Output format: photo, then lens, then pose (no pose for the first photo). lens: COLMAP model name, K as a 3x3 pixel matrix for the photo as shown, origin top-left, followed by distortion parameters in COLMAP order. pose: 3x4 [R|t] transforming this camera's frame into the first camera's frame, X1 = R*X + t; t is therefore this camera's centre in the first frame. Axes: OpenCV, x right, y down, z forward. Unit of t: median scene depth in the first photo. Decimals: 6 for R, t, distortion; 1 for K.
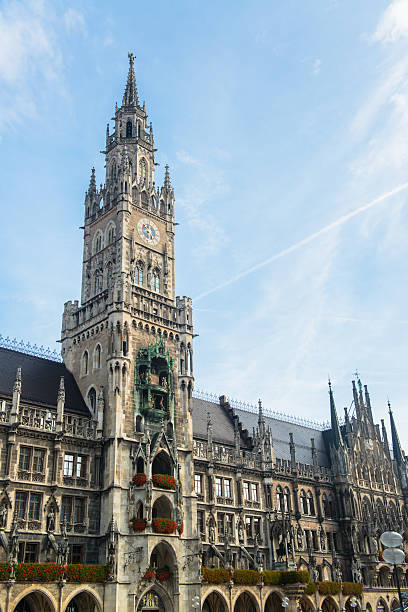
lens RADIAL K [[638.8, 0, 204.3], [0, 638.8, 305.8], [0, 0, 1]] dist [0.053489, 0.007991]
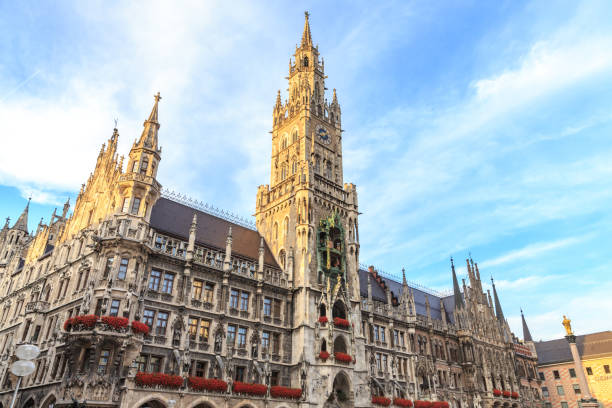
lens RADIAL K [[437.1, 0, 307.9], [0, 437.1, 204.8], [0, 0, 1]] dist [0.001098, 0.000551]
pose [[0.999108, 0.025683, -0.033524, -0.096268], [-0.027048, 0.998796, -0.040933, 0.073612], [0.032432, 0.041804, 0.998599, 0.132235]]
